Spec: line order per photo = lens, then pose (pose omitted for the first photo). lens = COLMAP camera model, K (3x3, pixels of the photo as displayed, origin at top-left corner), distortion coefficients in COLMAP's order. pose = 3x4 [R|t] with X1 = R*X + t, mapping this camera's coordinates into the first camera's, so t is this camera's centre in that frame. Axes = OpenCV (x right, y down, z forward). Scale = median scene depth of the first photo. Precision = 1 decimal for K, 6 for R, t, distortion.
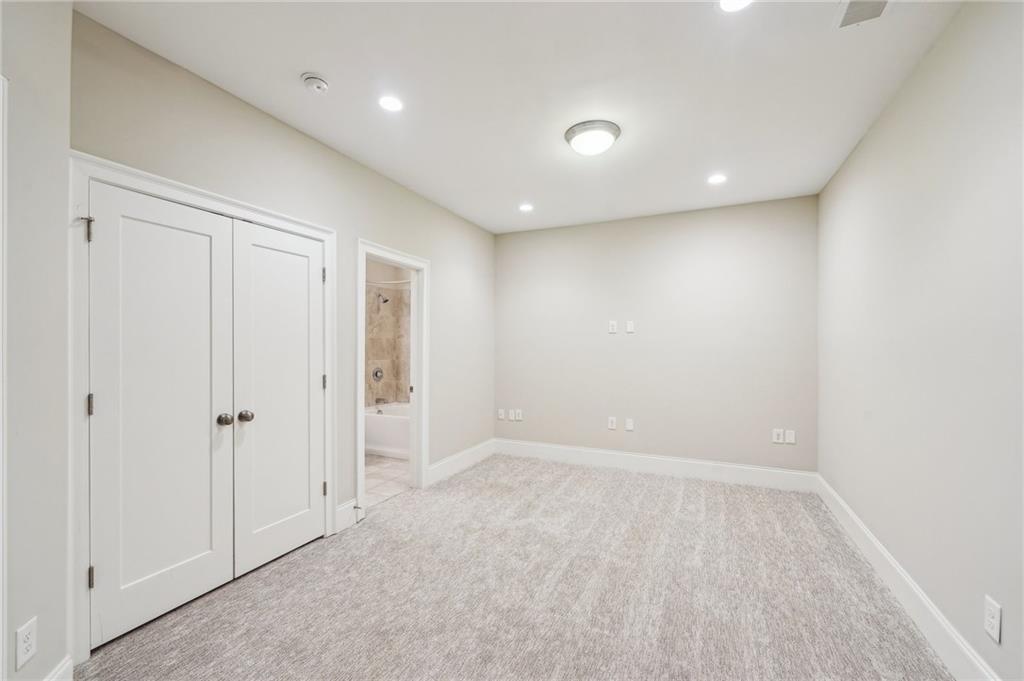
lens RADIAL K [[419.4, 0, 510.4], [0, 419.4, 347.3], [0, 0, 1]] dist [-0.002432, -0.000317]
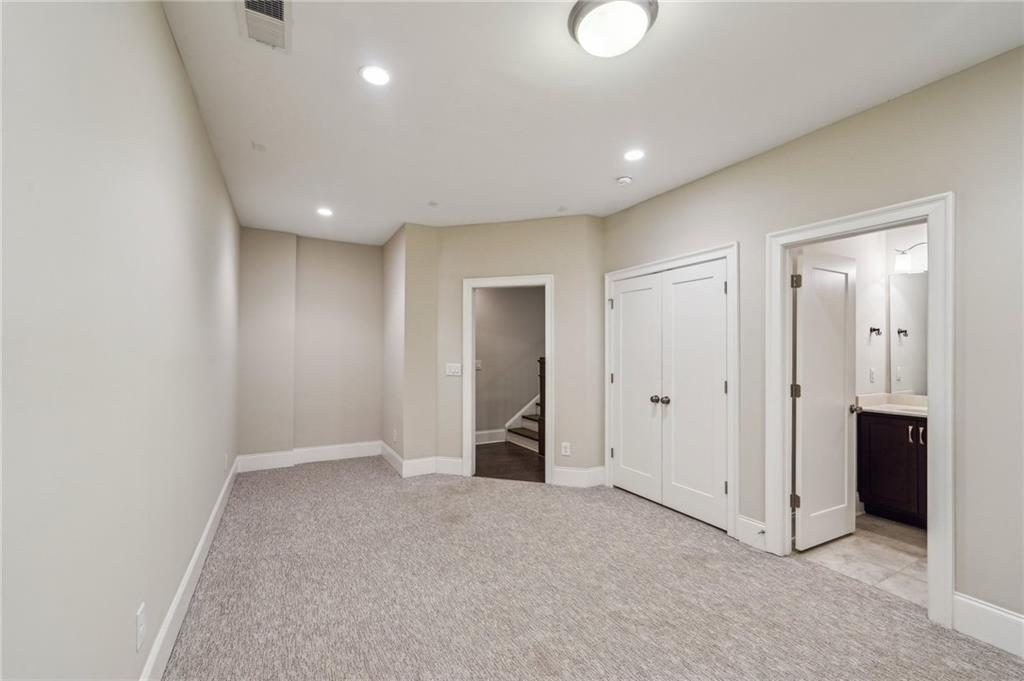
lens RADIAL K [[419.4, 0, 519.6], [0, 419.4, 342.5], [0, 0, 1]] dist [-0.002432, -0.000317]
pose [[-0.587238, -0.024674, -0.809038, 0.739276], [-0.008551, 0.999669, -0.024280, -0.001501], [0.809369, -0.007340, -0.587254, 1.204825]]
